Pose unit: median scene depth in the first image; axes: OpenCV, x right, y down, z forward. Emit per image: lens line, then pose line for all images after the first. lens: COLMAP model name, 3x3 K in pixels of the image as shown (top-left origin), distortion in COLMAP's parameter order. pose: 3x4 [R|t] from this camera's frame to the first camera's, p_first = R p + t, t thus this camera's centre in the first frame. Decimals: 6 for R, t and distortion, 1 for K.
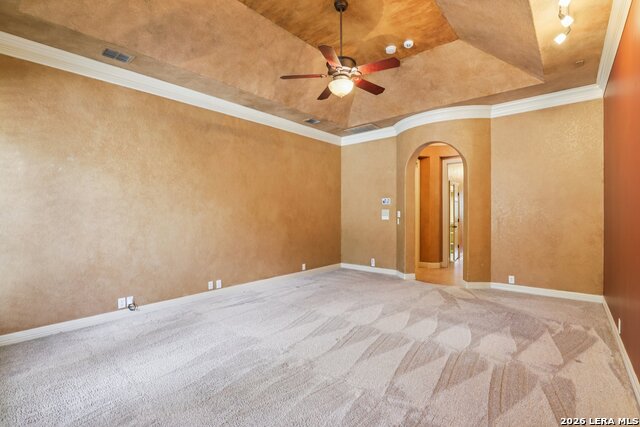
lens RADIAL K [[298.8, 0, 321.4], [0, 298.8, 213.1], [0, 0, 1]] dist [-0.028582, 0.003102]
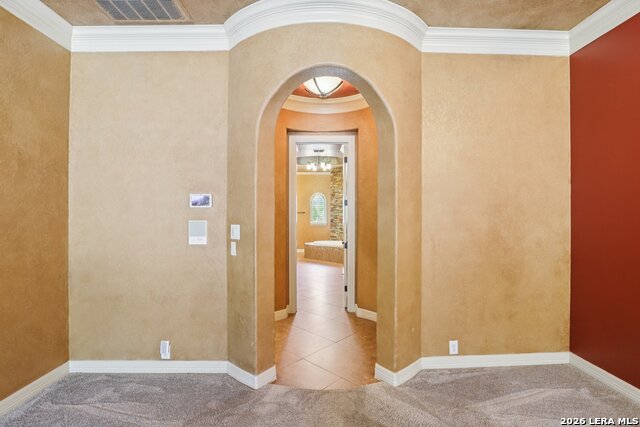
lens RADIAL K [[298.8, 0, 323.4], [0, 298.8, 213.1], [0, 0, 1]] dist [-0.028582, 0.003102]
pose [[0.743373, 0.003886, 0.668866, 0.066914], [-0.000486, 0.999986, -0.005269, -0.020739], [-0.668877, 0.003592, 0.743364, 0.588001]]
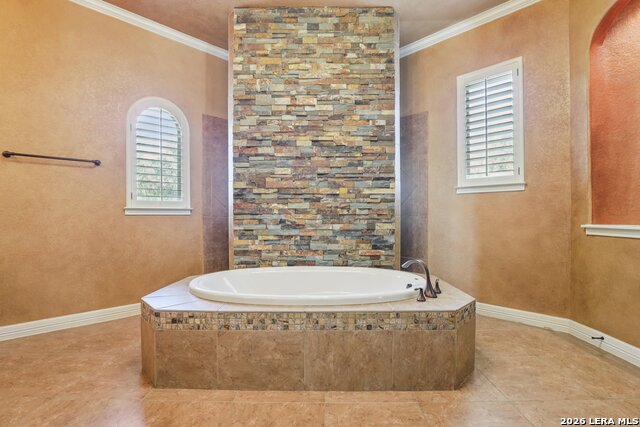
lens RADIAL K [[298.8, 0, 322.0], [0, 298.8, 215.1], [0, 0, 1]] dist [-0.028582, 0.003102]
pose [[0.077014, -0.001783, 0.997028, 0.259550], [0.001719, 0.999997, 0.001656, -0.003169], [-0.997029, 0.001586, 0.077017, 0.873878]]
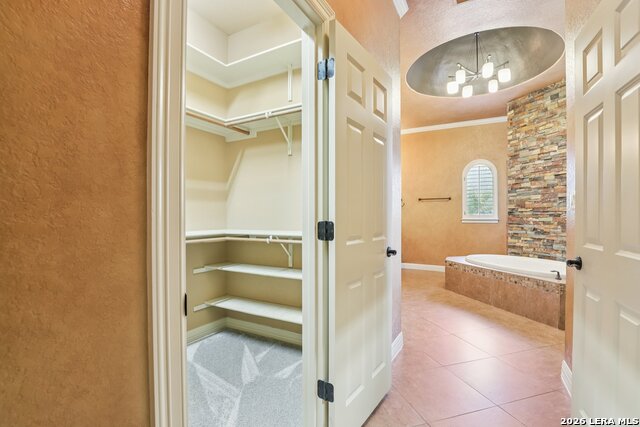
lens RADIAL K [[298.8, 0, 323.3], [0, 298.8, 215.4], [0, 0, 1]] dist [-0.028582, 0.003102]
pose [[0.977061, 0.003244, 0.212934, 0.206494], [-0.002831, 0.999993, -0.002242, -0.008540], [-0.212940, 0.001588, 0.977064, 0.741816]]
